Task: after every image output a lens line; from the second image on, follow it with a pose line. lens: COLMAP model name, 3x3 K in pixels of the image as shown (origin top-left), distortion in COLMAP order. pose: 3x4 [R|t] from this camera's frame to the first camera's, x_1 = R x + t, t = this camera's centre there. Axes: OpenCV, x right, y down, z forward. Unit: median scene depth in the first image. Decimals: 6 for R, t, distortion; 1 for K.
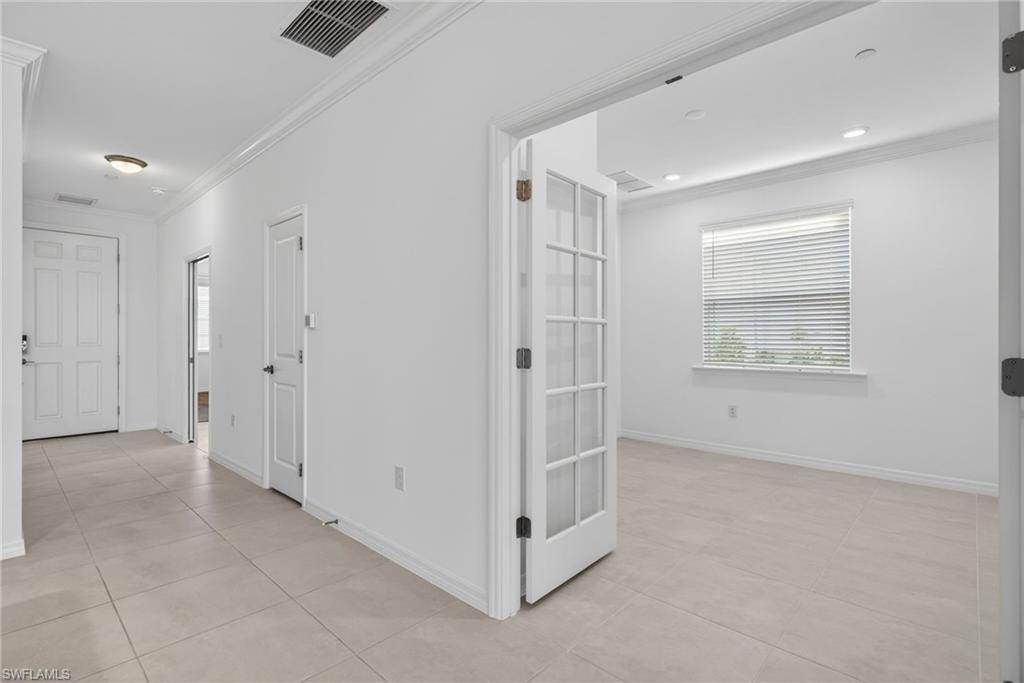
lens RADIAL K [[452.0, 0, 515.7], [0, 452.0, 339.1], [0, 0, 1]] dist [0.007321, 0.000089]
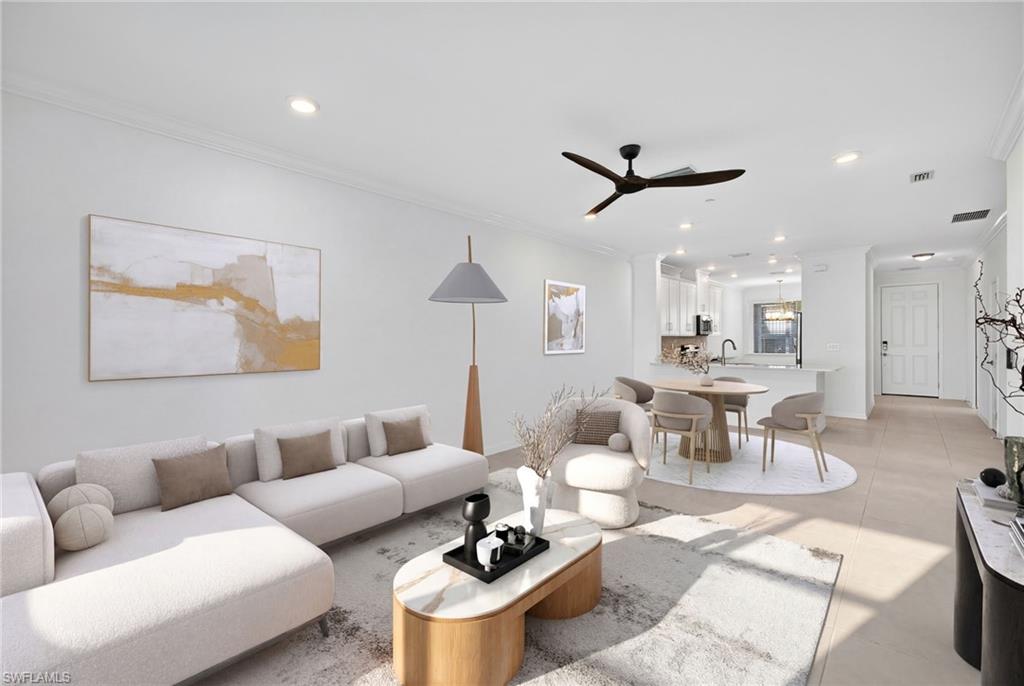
lens RADIAL K [[452.0, 0, 506.0], [0, 452.0, 339.9], [0, 0, 1]] dist [0.007321, 0.000089]
pose [[-0.002114, -0.000654, -0.999998, 1.058200], [0.011020, 0.999939, -0.000677, -0.035758], [0.999937, -0.011021, -0.002107, -0.766948]]
